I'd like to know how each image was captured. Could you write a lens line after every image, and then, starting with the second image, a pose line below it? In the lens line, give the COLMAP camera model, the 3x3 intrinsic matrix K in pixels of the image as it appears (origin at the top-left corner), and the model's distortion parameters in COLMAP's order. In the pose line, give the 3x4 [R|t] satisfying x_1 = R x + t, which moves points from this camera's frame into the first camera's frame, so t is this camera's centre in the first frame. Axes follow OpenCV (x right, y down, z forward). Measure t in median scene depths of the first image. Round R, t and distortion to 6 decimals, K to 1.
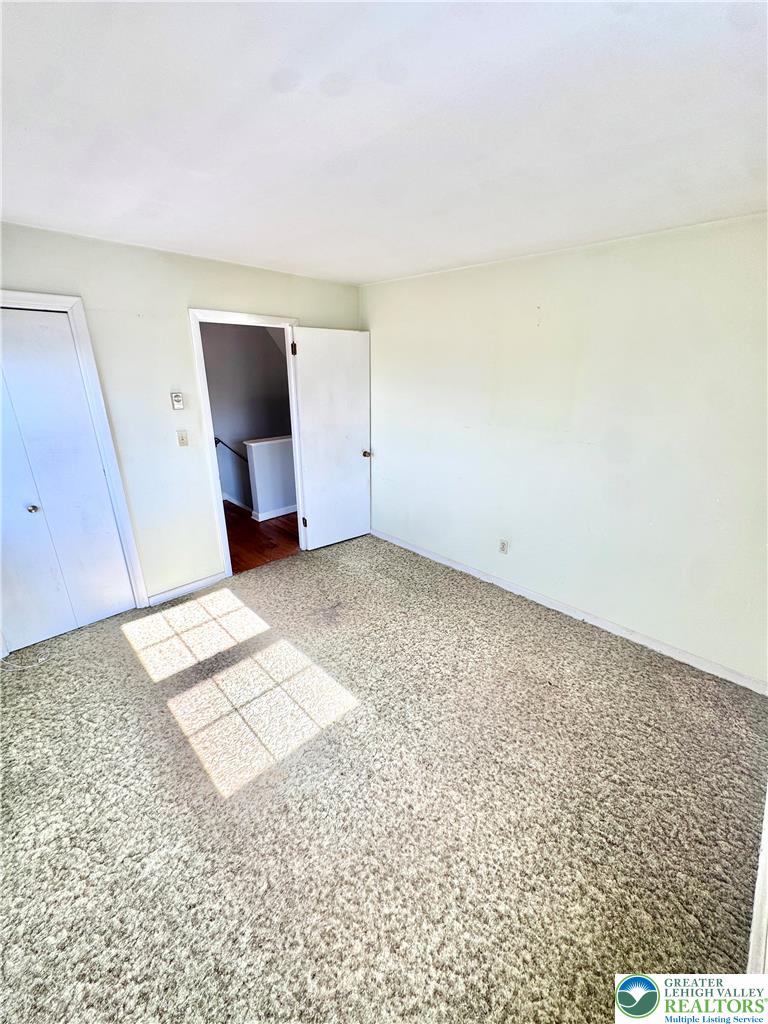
lens RADIAL K [[406.5, 0, 385.7], [0, 406.5, 509.6], [0, 0, 1]] dist [-0.004070, 0.000240]
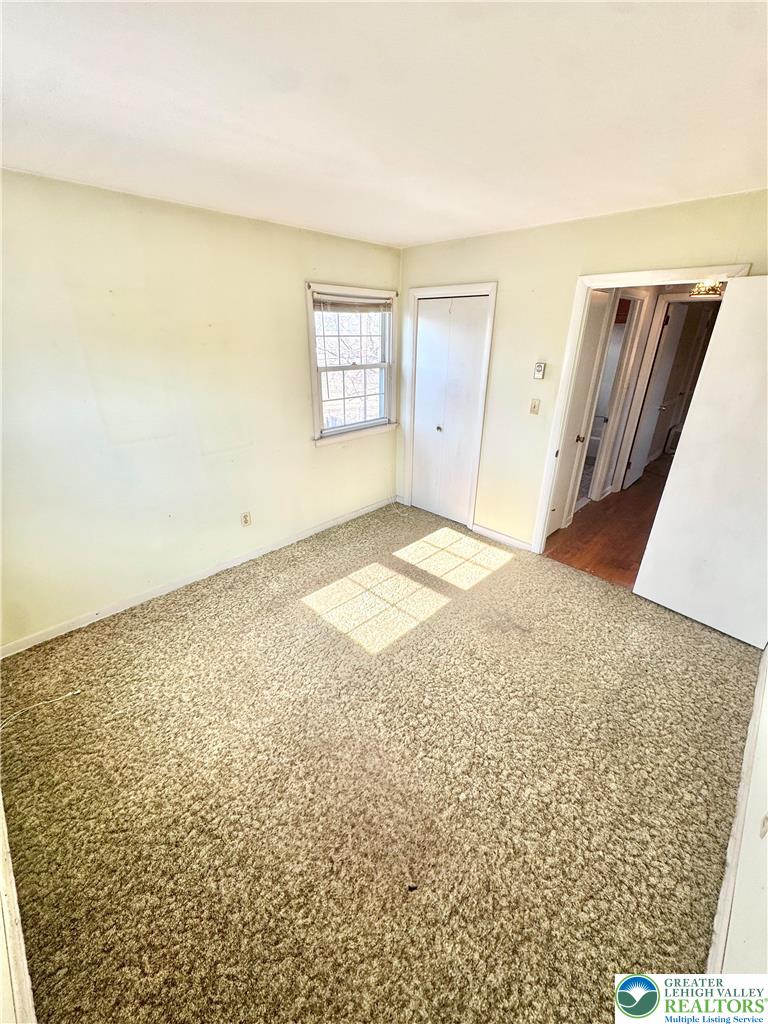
lens RADIAL K [[406.5, 0, 386.1], [0, 406.5, 511.6], [0, 0, 1]] dist [-0.004070, 0.000240]
pose [[0.009340, 0.398135, -0.917279, 0.656503], [-0.345439, 0.862129, 0.370681, -0.223954], [0.938395, 0.313402, 0.145584, 0.639733]]
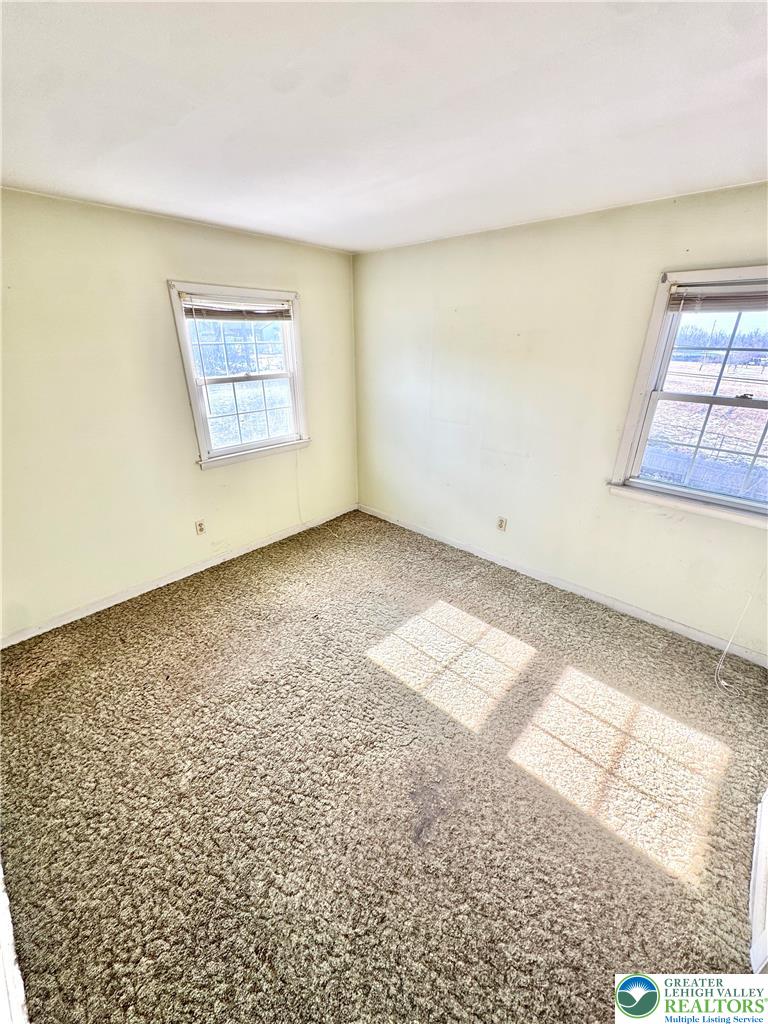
lens RADIAL K [[406.5, 0, 386.4], [0, 406.5, 513.1], [0, 0, 1]] dist [-0.004070, 0.000240]
pose [[-0.999277, 0.001447, -0.037983, -0.069029], [-0.024989, 0.727981, 0.685141, -0.474037], [0.028642, 0.685595, -0.727419, 1.306929]]
